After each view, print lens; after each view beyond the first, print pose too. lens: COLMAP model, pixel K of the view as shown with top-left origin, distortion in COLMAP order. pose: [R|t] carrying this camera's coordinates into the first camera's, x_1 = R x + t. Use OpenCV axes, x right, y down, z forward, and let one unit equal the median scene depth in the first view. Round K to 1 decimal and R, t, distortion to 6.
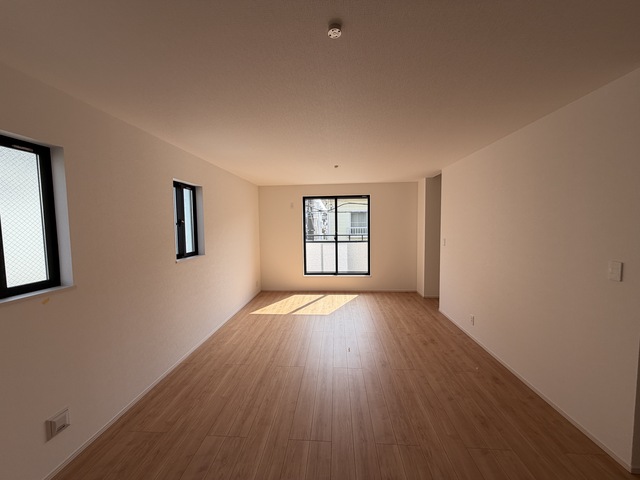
lens RADIAL K [[254.5, 0, 317.3], [0, 254.5, 237.6], [0, 0, 1]] dist [0.001991, -0.000225]
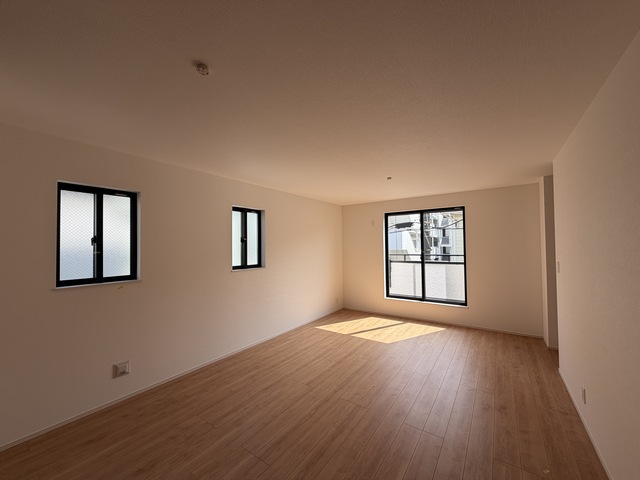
lens RADIAL K [[254.5, 0, 317.9], [0, 254.5, 240.5], [0, 0, 1]] dist [0.001991, -0.000225]
pose [[0.855674, -0.007107, -0.517467, 0.289687], [-0.027455, 0.997874, -0.059104, 0.004432], [0.516787, 0.064781, 0.853660, 0.091604]]
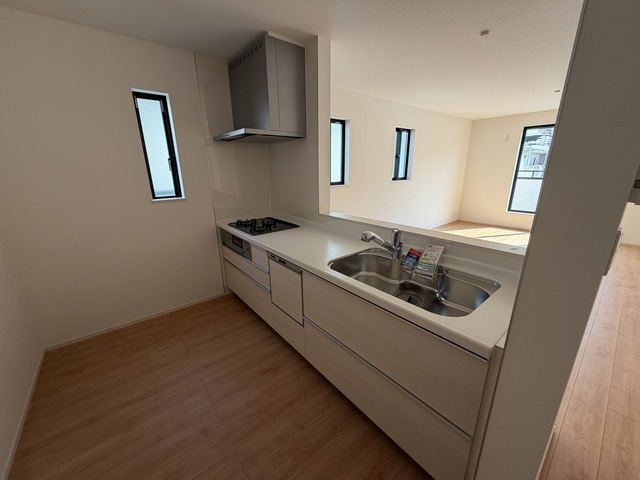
lens RADIAL K [[254.5, 0, 317.6], [0, 254.5, 240.0], [0, 0, 1]] dist [0.001991, -0.000225]
pose [[0.691444, 0.209943, -0.691251, 0.199787], [-0.036291, 0.965729, 0.257005, 0.035092], [0.721518, -0.152618, 0.675367, -0.307785]]
